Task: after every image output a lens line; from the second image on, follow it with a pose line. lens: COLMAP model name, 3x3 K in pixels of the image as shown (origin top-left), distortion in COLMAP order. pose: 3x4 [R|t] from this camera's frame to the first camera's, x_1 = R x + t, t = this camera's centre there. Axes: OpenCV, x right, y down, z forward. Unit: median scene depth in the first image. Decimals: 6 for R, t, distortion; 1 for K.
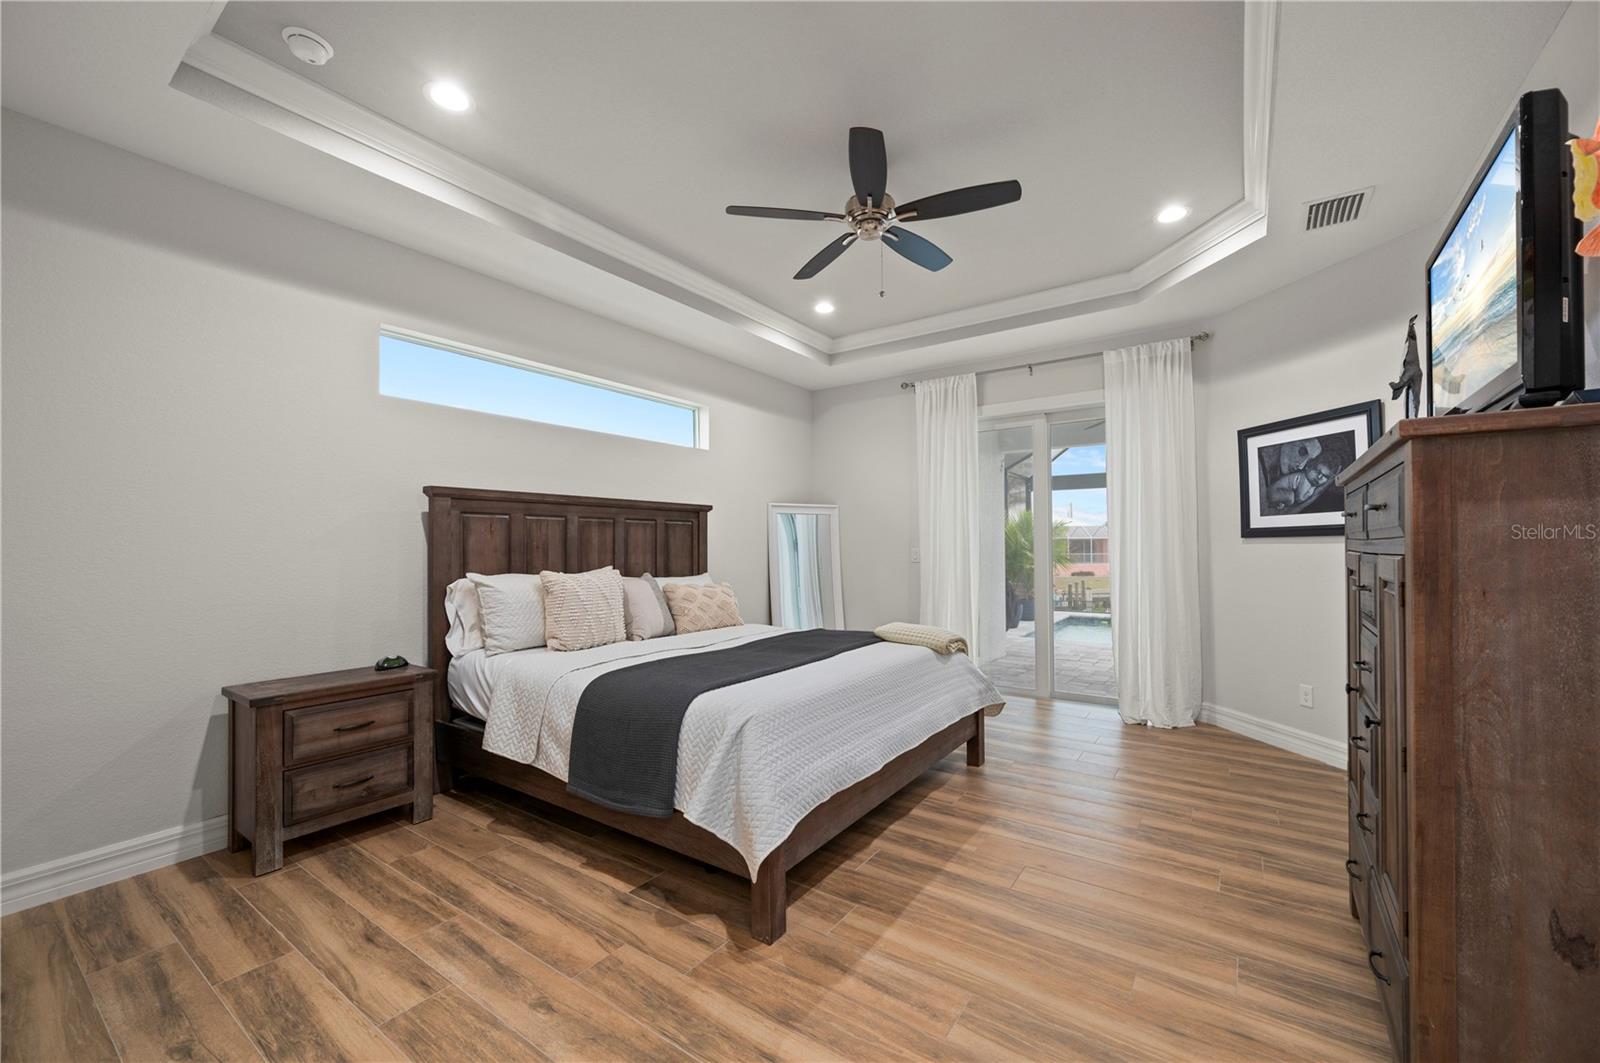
lens RADIAL K [[640.5, 0, 796.9], [0, 640.5, 533.8], [0, 0, 1]] dist [0.000513, -0.000126]
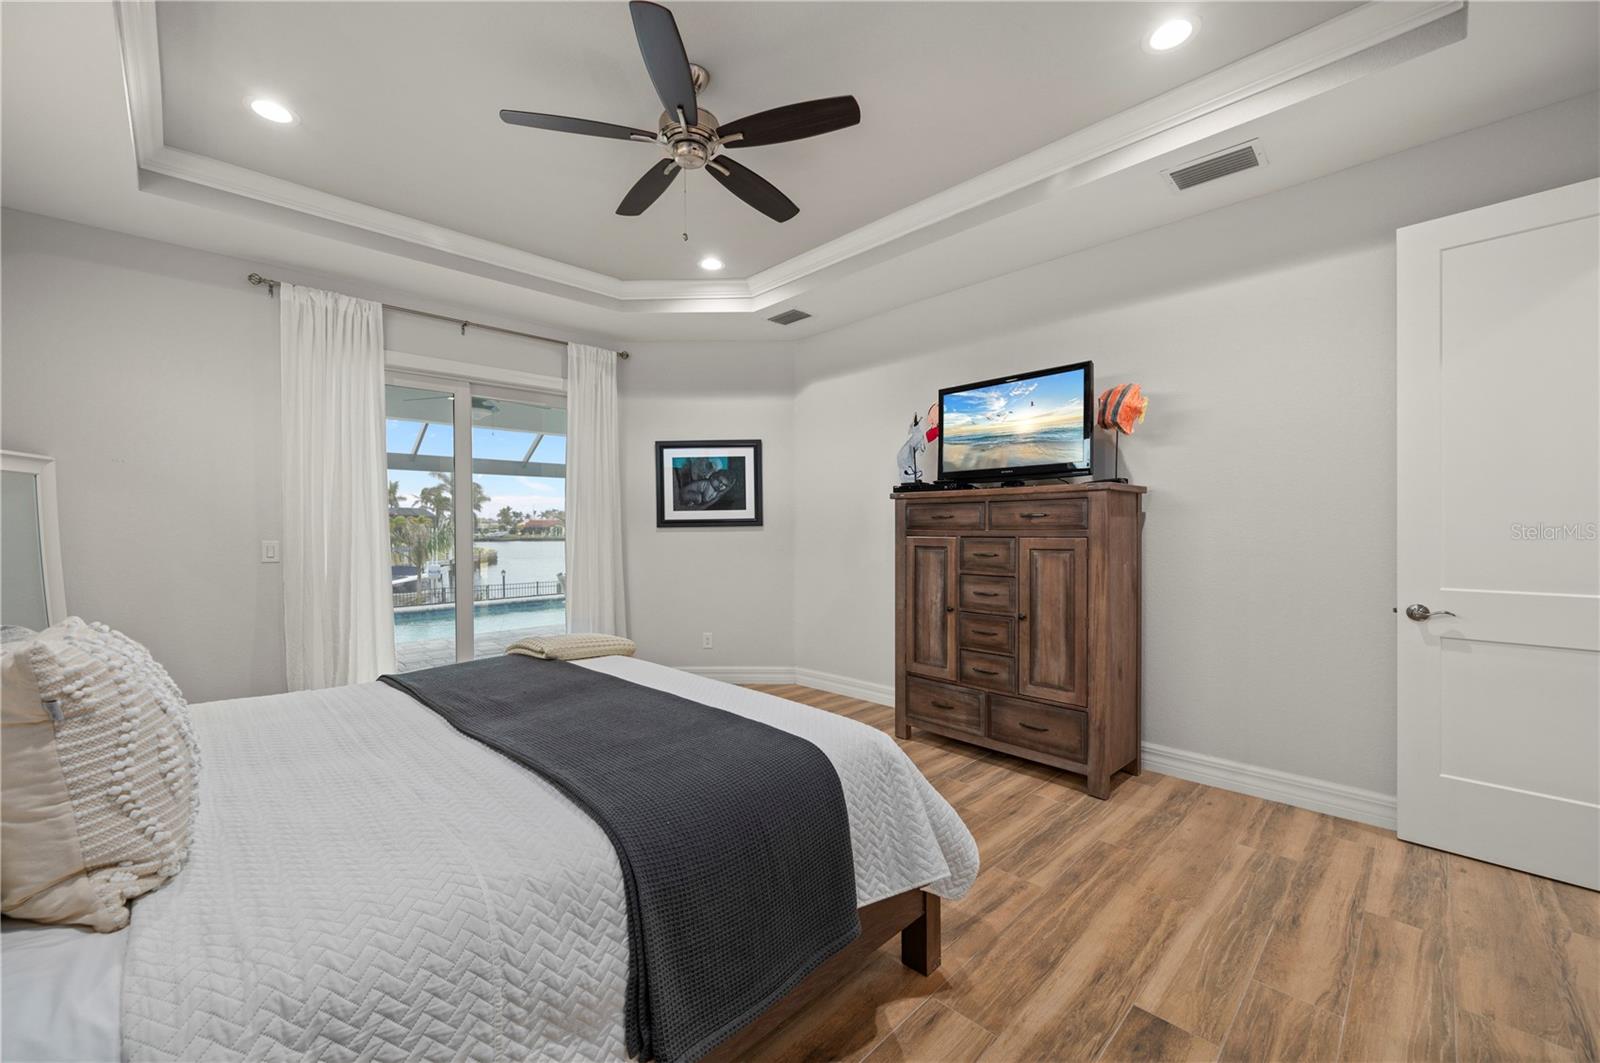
lens RADIAL K [[632.6, 0, 800.0], [0, 632.6, 531.5], [0, 0, 1]] dist [0.000207, 0.000375]
pose [[0.171406, -0.001987, 0.985198, -0.534574], [-0.014863, 0.999879, 0.004602, 0.005112], [-0.985088, -0.015432, 0.171356, 0.570522]]
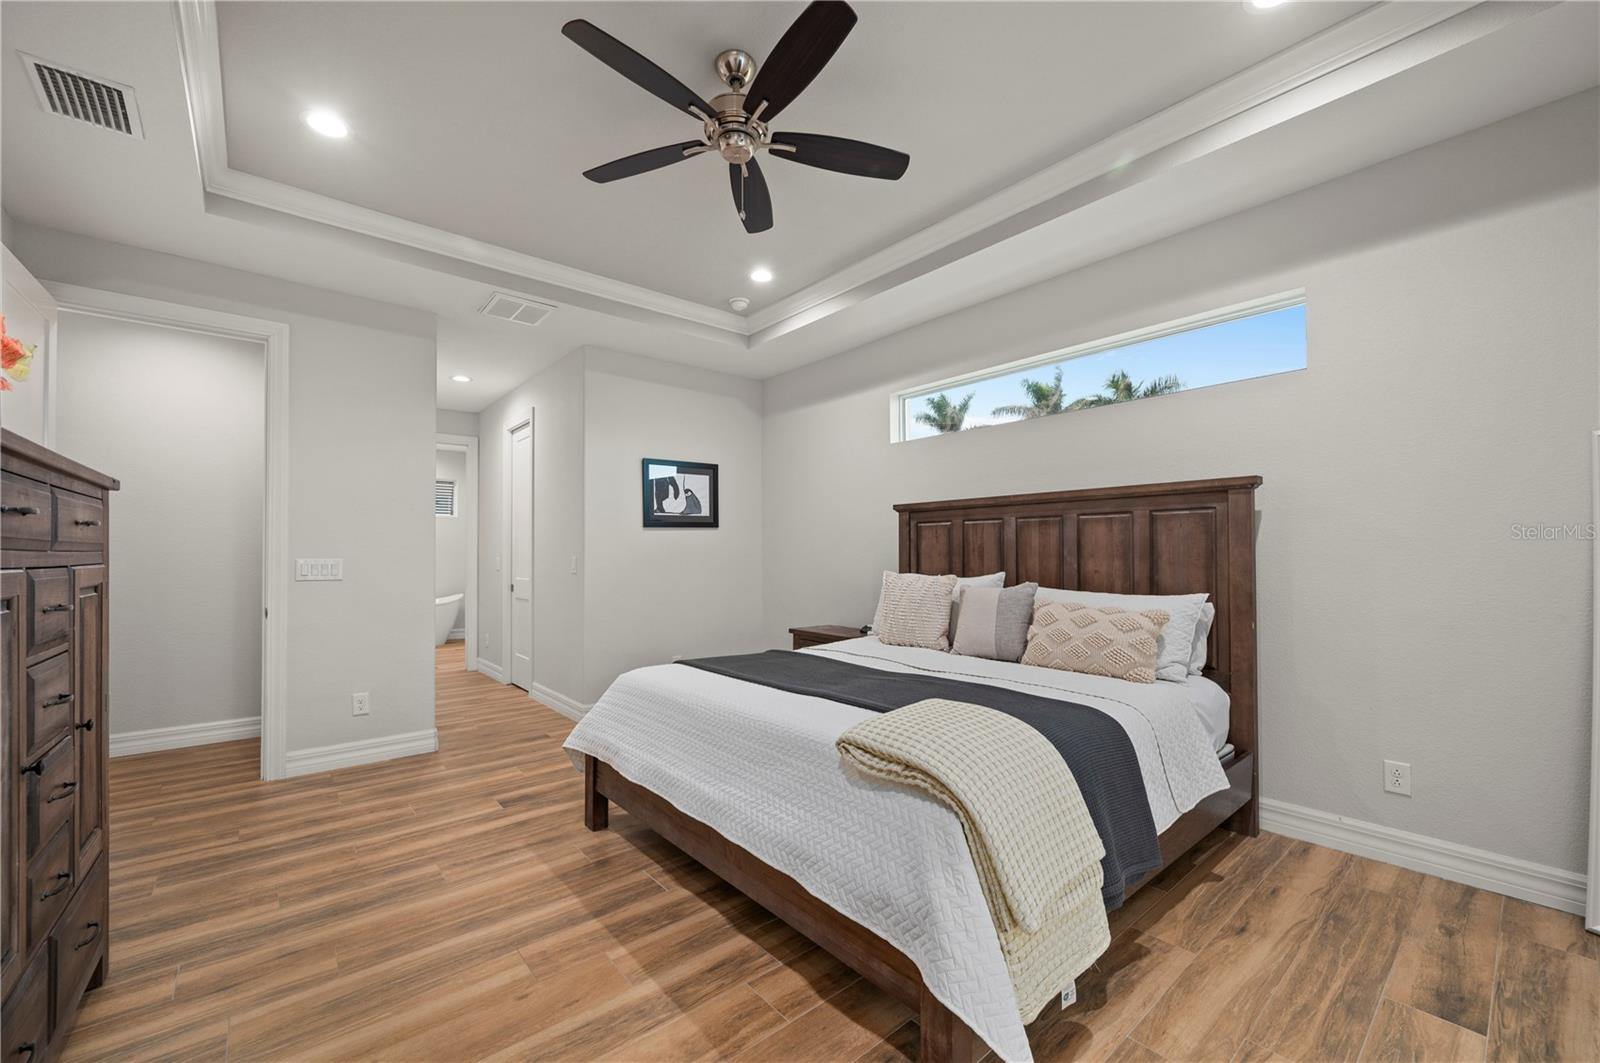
lens RADIAL K [[632.6, 0, 800.0], [0, 632.6, 531.5], [0, 0, 1]] dist [0.000207, 0.000375]
pose [[-0.250529, -0.019076, -0.967921, 0.678057], [0.025536, 0.999328, -0.026305, 0.010848], [0.967772, -0.031307, -0.249874, 1.007214]]
